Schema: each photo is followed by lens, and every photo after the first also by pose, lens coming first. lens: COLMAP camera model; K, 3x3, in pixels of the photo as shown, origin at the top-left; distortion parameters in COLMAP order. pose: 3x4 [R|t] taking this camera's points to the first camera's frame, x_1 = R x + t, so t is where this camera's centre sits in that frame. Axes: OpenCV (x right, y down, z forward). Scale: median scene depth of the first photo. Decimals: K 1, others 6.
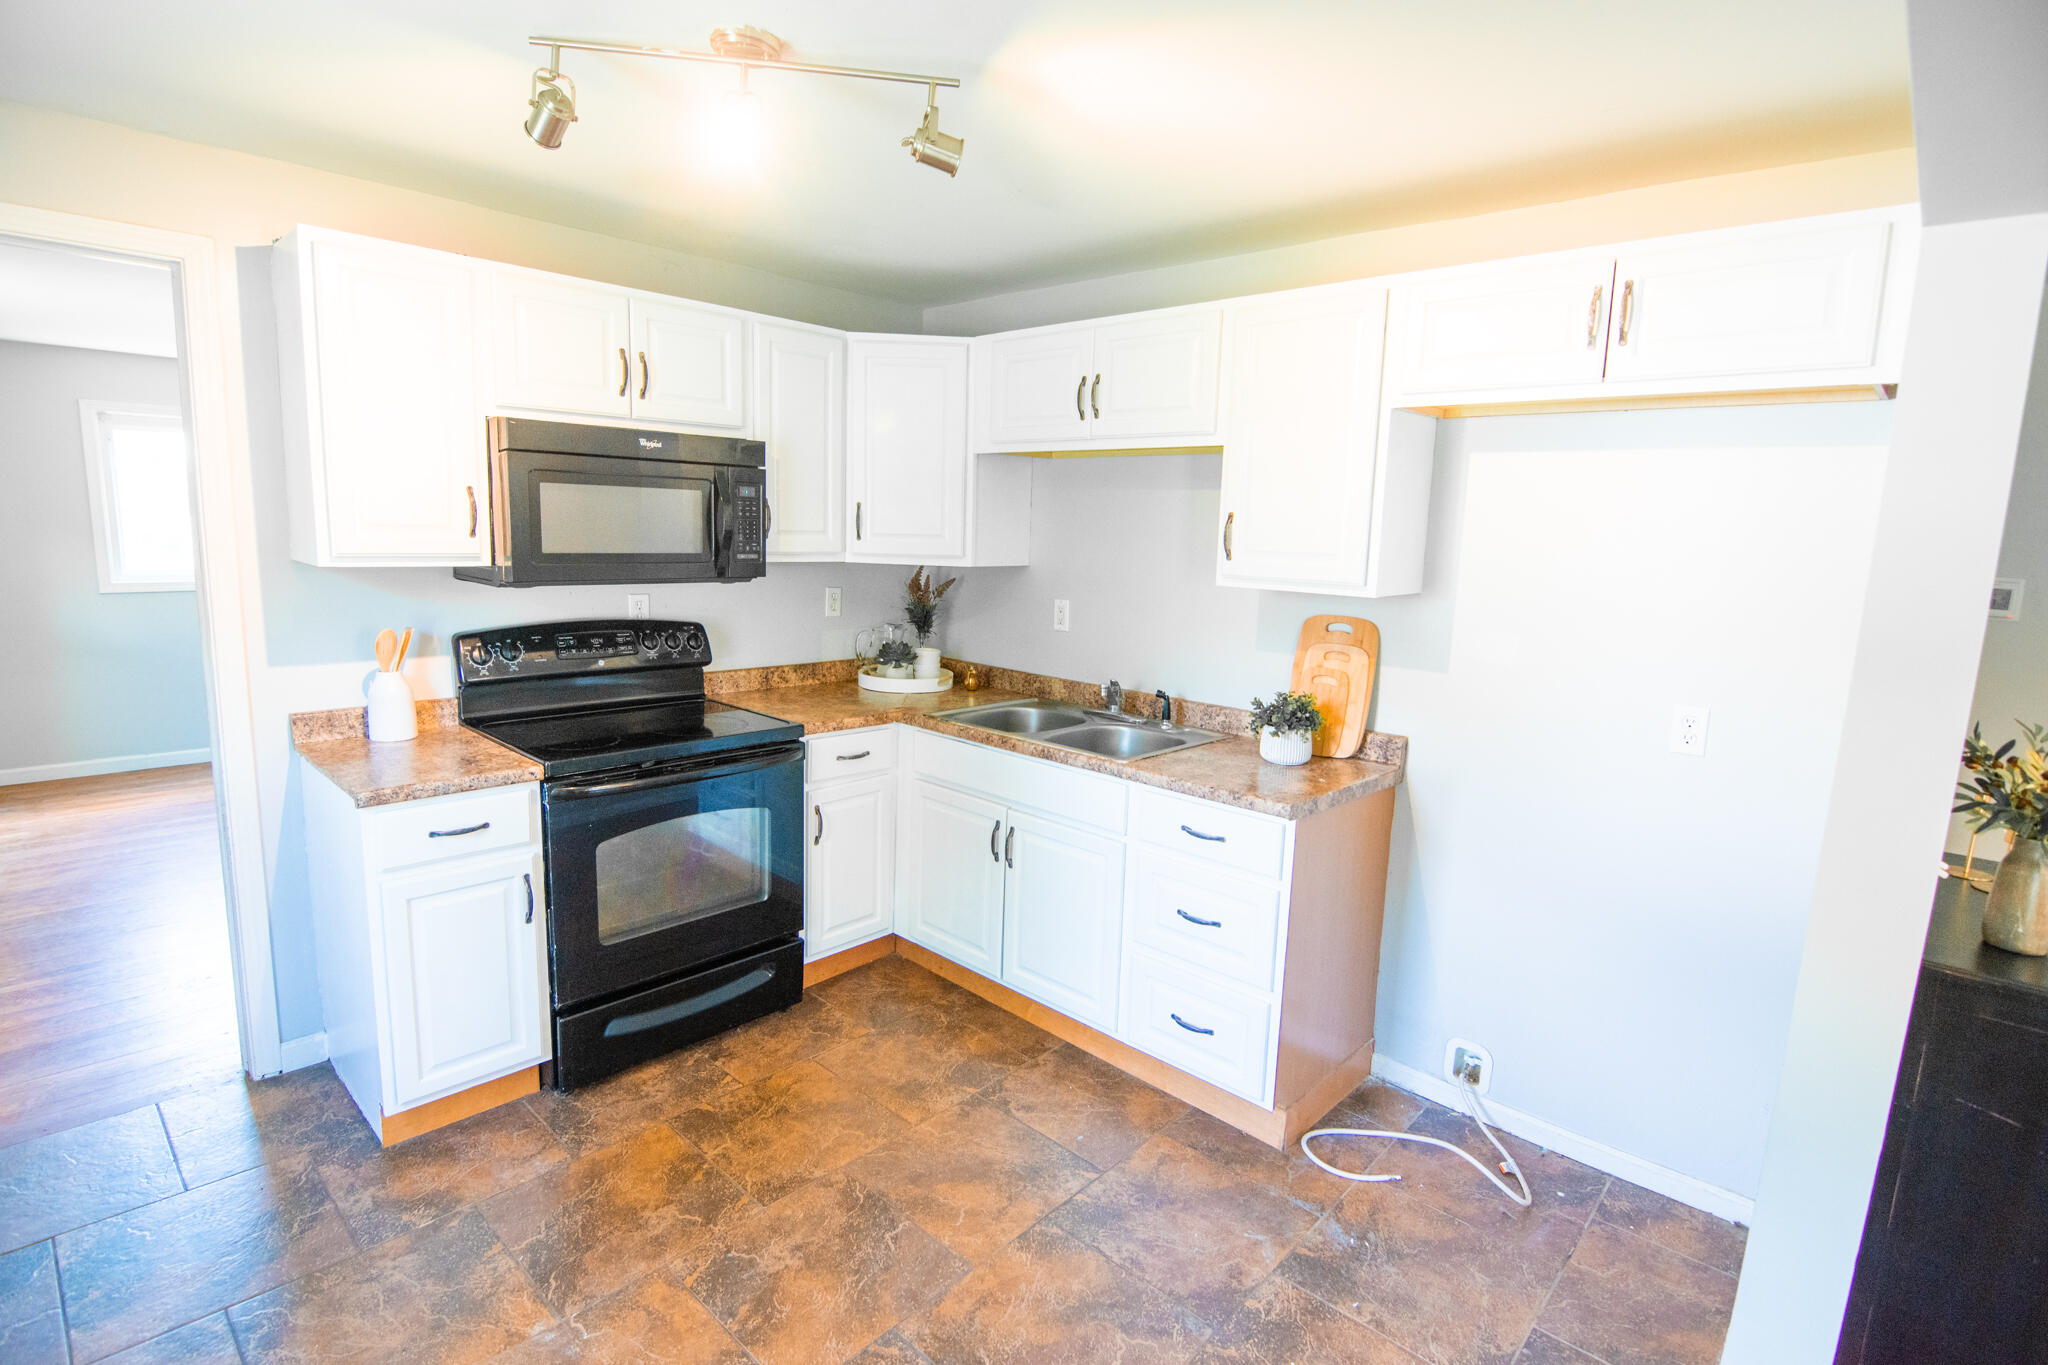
lens RADIAL K [[987.3, 0, 1037.2], [0, 987.3, 673.8], [0, 0, 1]] dist [-0.005342, -0.005281]
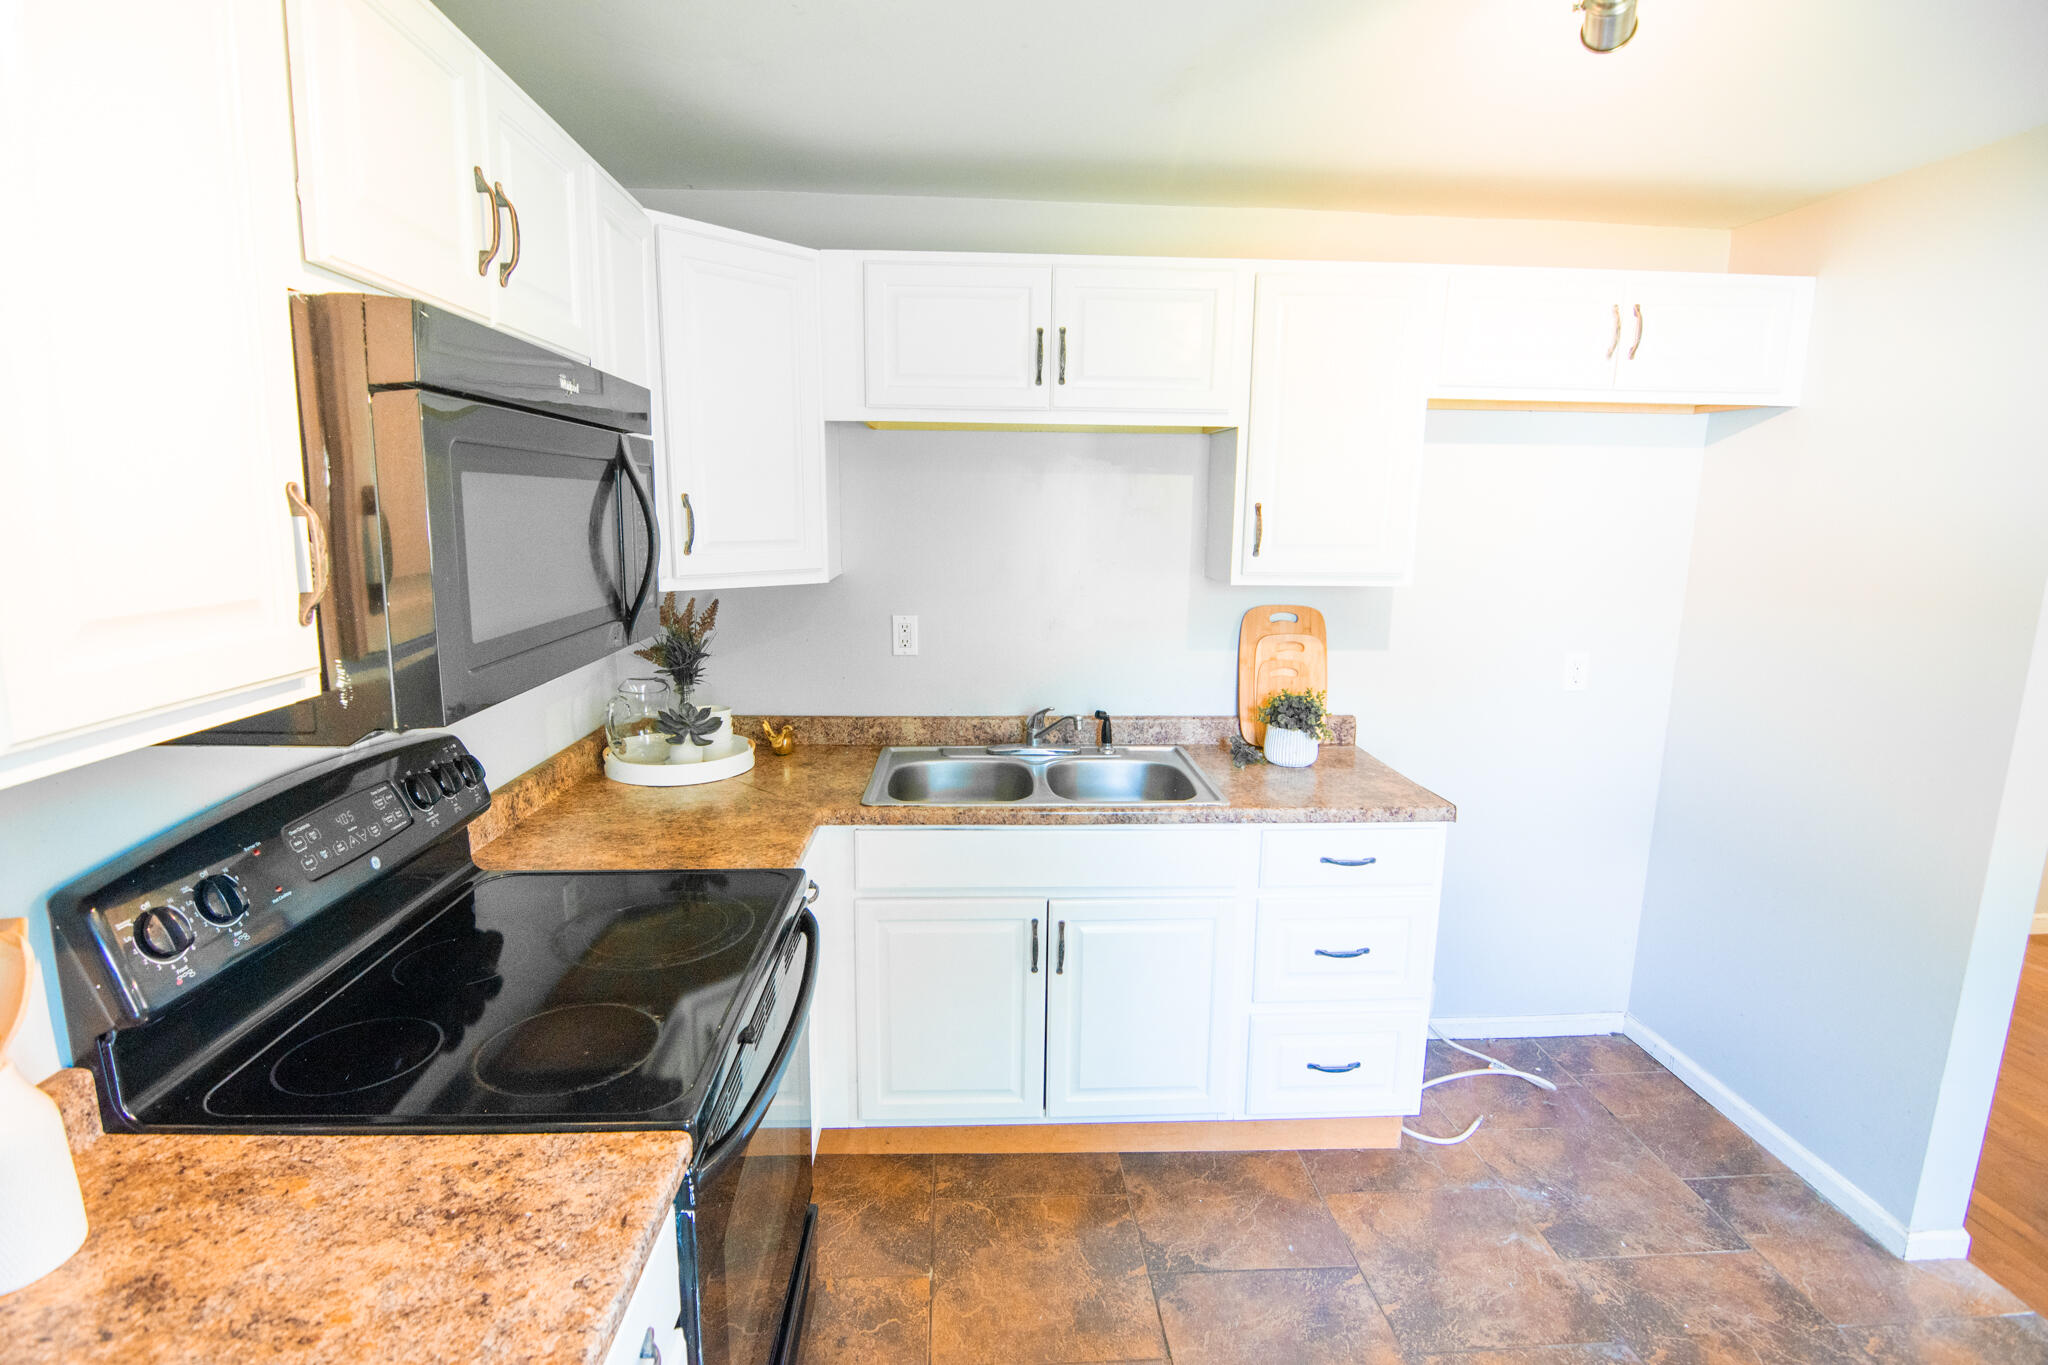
lens RADIAL K [[987.3, 0, 1022.7], [0, 987.3, 673.0], [0, 0, 1]] dist [-0.005342, -0.005281]
pose [[0.697334, -0.145393, 0.701844, -0.573335], [0.119345, 0.989093, 0.086321, -0.107896], [-0.706740, 0.023567, 0.707081, 0.493313]]
